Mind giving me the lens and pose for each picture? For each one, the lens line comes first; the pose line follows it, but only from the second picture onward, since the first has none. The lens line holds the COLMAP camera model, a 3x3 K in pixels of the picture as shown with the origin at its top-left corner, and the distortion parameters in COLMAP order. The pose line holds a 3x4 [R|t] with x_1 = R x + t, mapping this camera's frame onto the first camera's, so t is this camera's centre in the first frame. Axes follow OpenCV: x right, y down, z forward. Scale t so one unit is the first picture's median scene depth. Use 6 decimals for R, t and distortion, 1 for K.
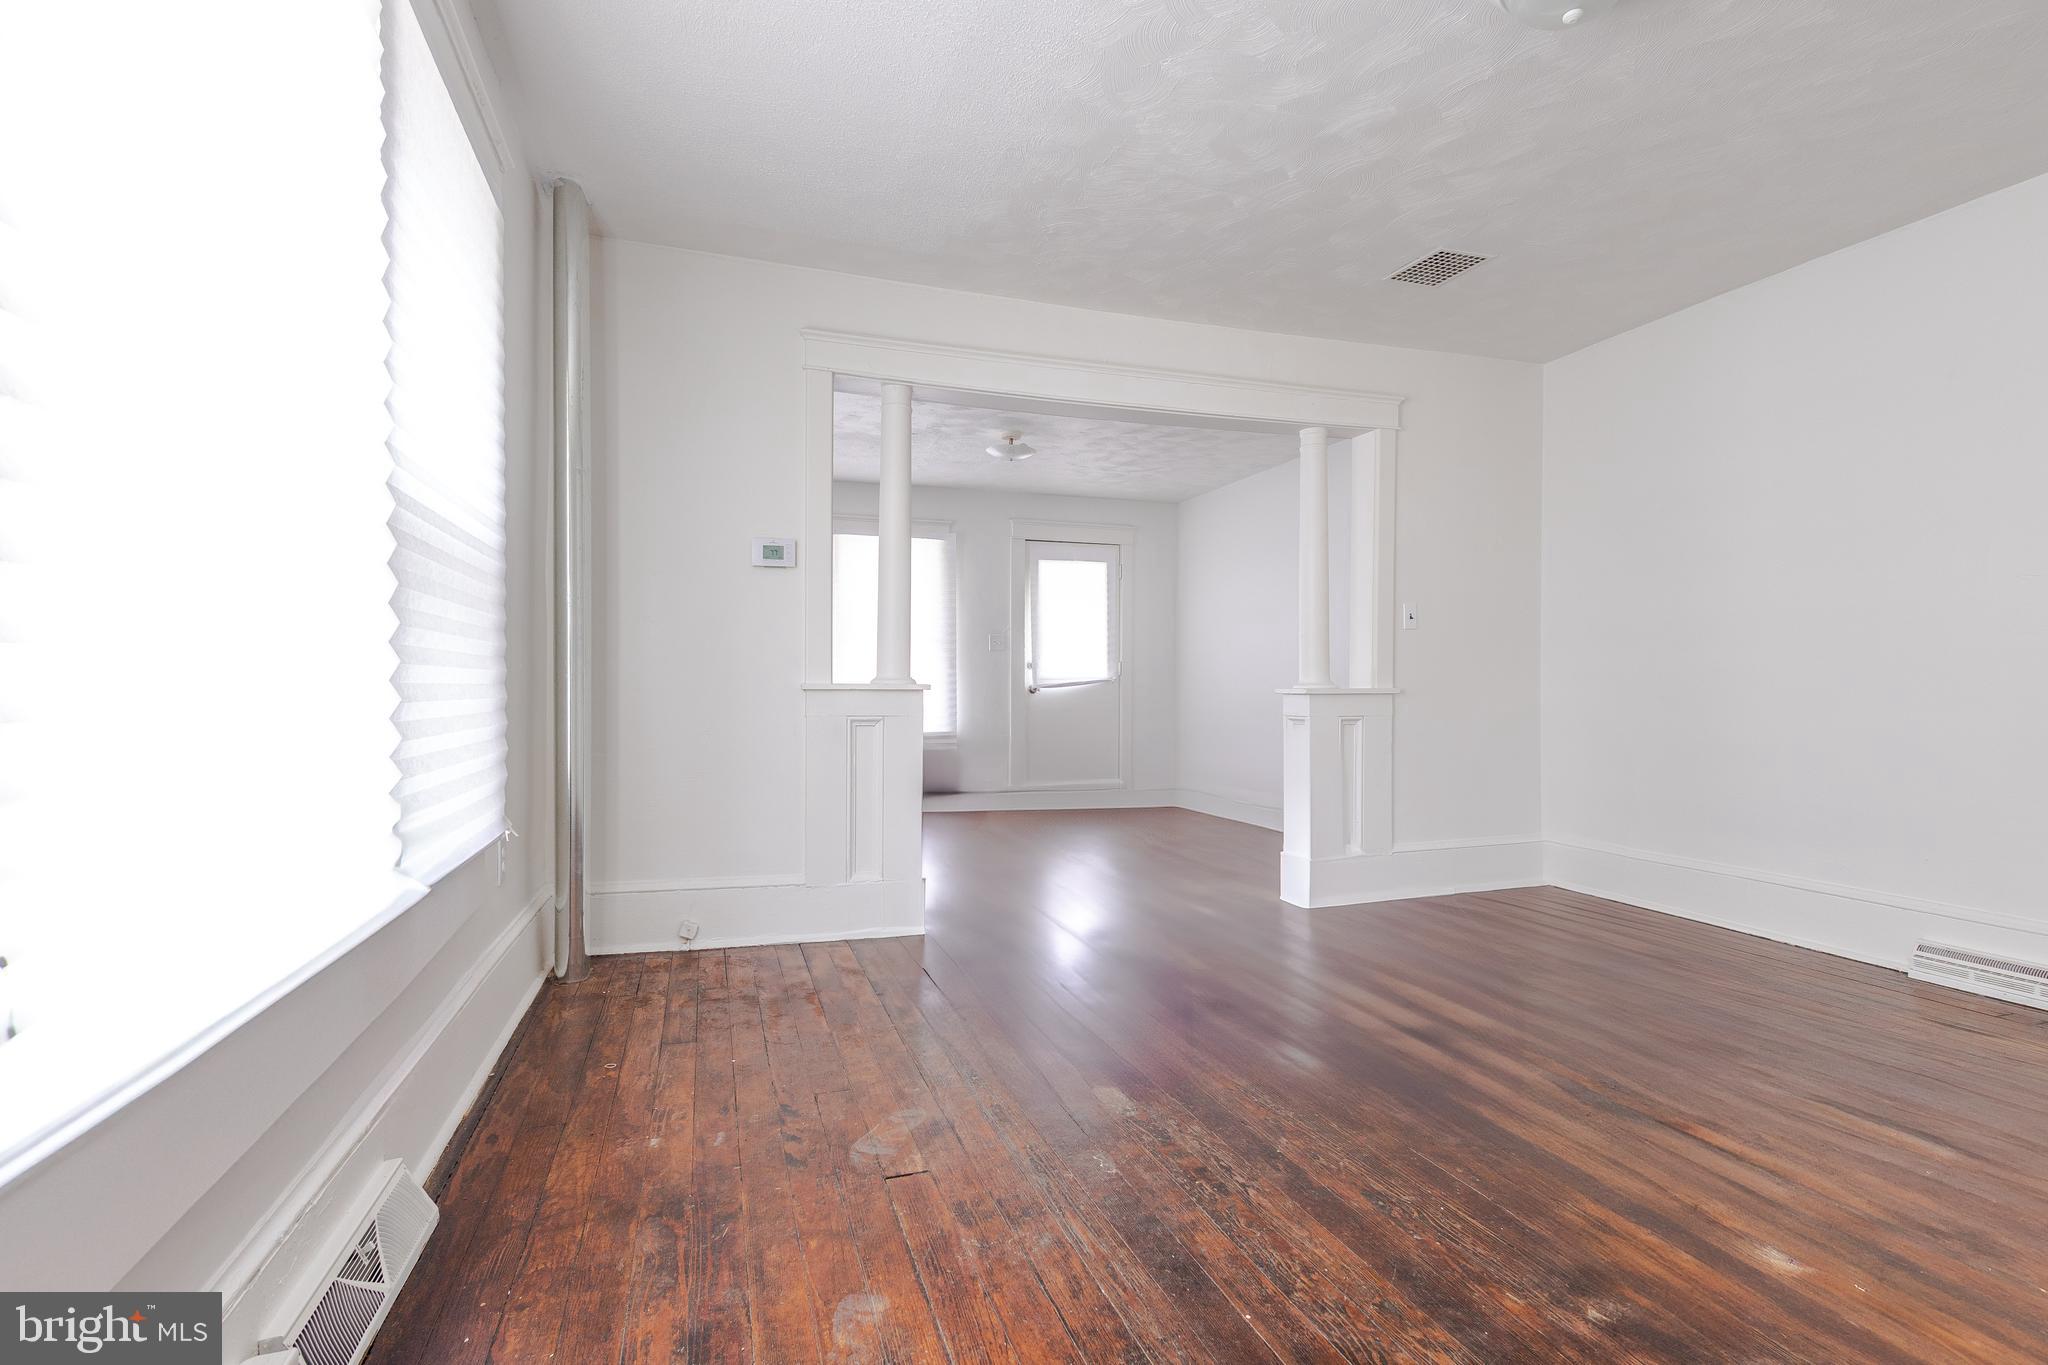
lens RADIAL K [[967.8, 0, 1015.1], [0, 967.8, 668.0], [0, 0, 1]] dist [0.010988, -0.000284]
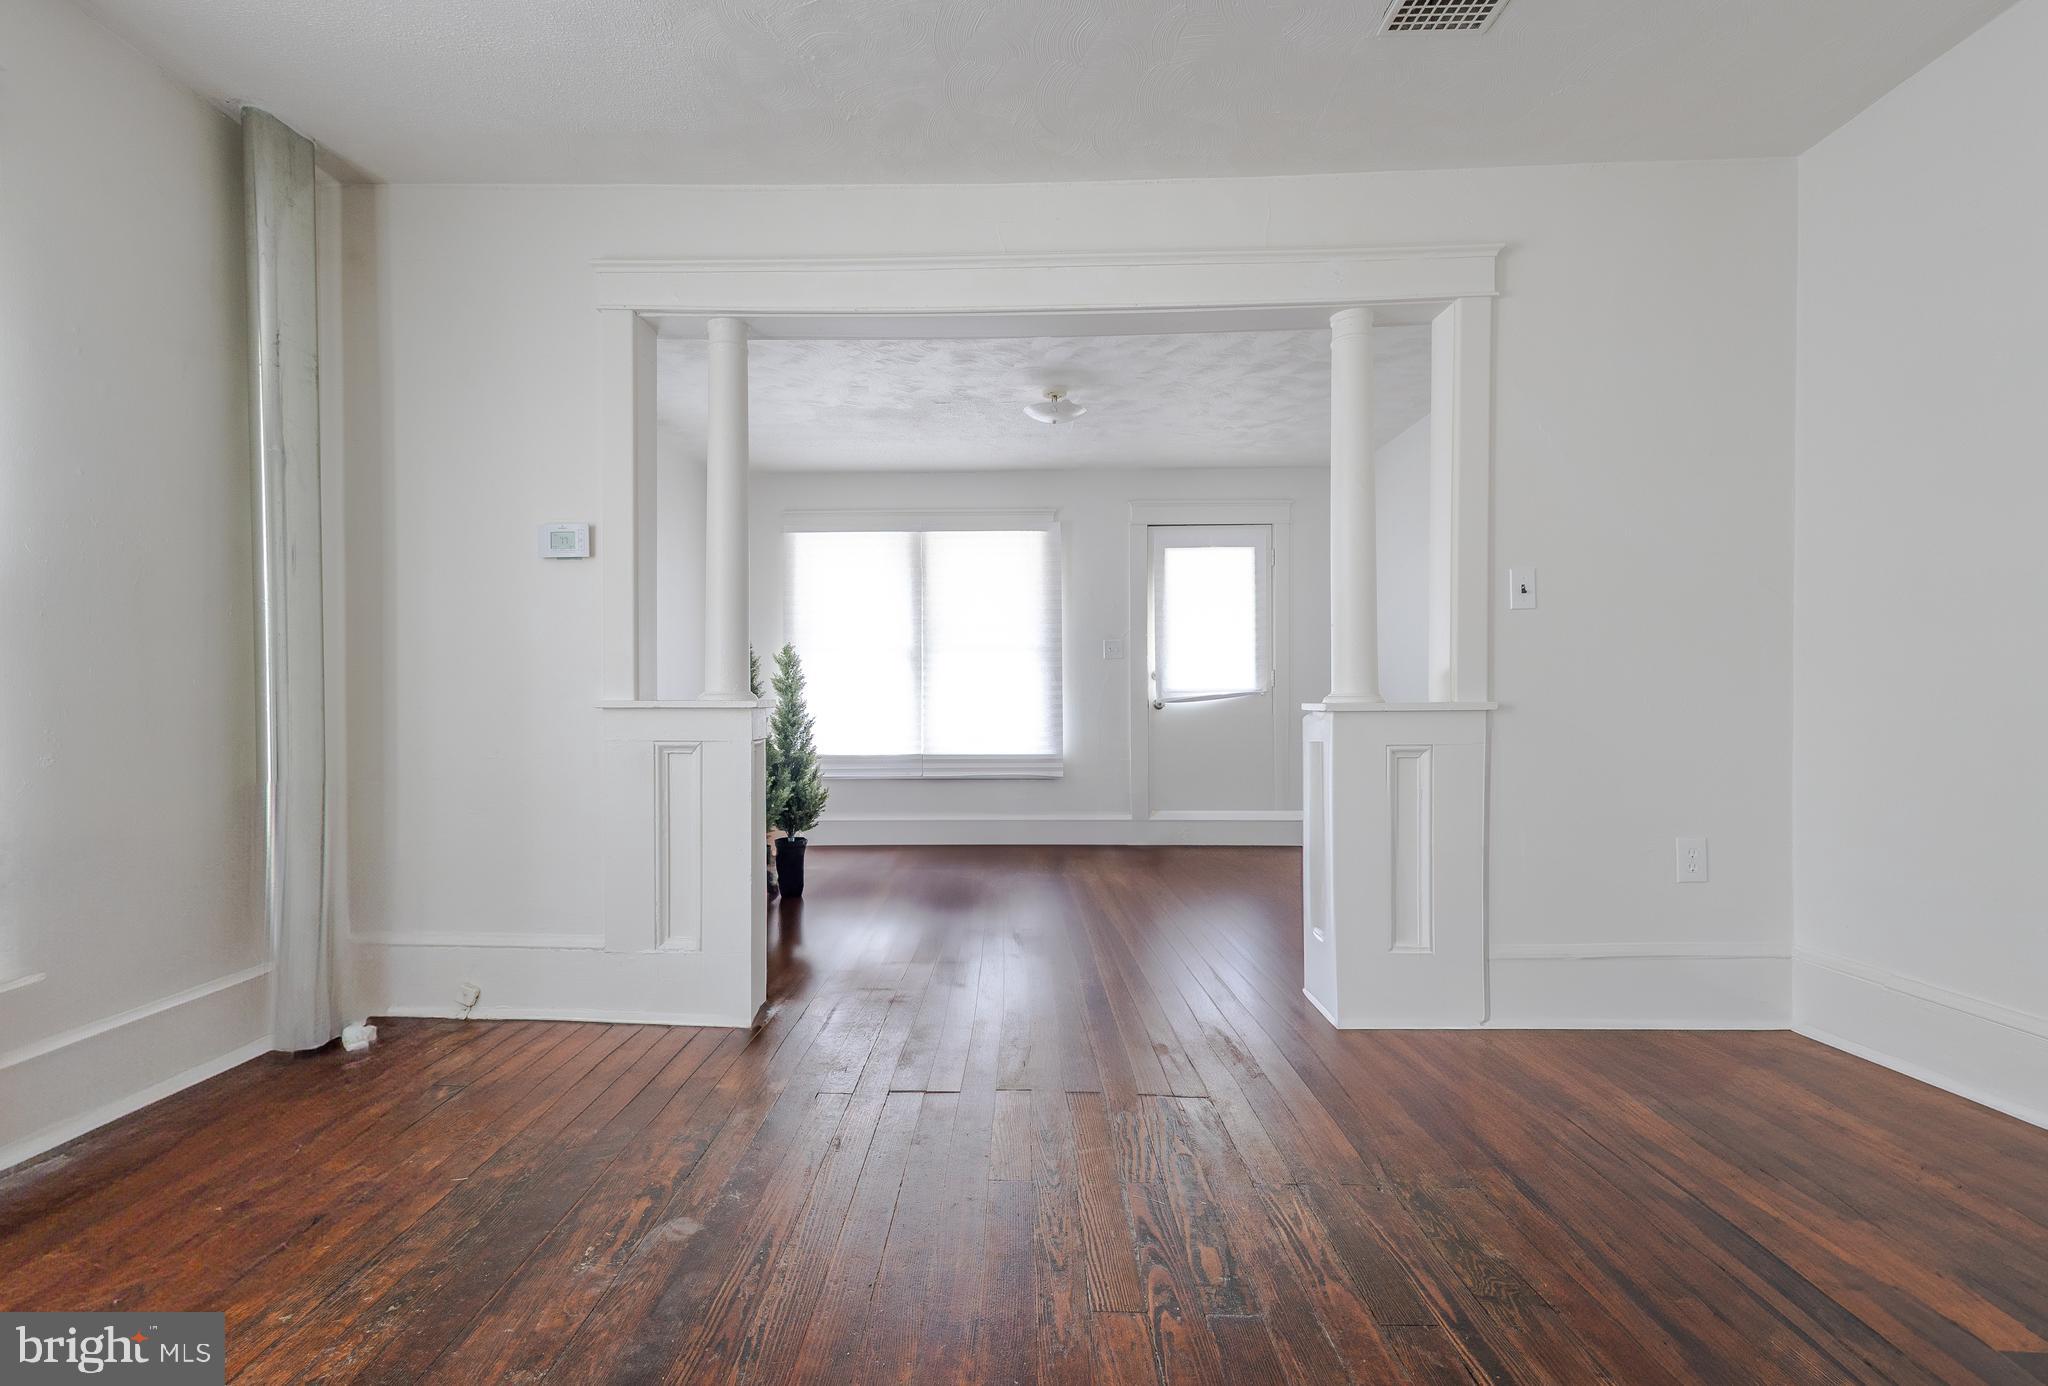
lens RADIAL K [[972.4, 0, 1024.0], [0, 972.4, 693.0], [0, 0, 1]] dist [0.006427, 0.000456]
pose [[0.941769, -0.008590, -0.336152, 0.244133], [0.012310, 0.999884, 0.008938, 0.004216], [0.336036, -0.012555, 0.941765, 0.223042]]
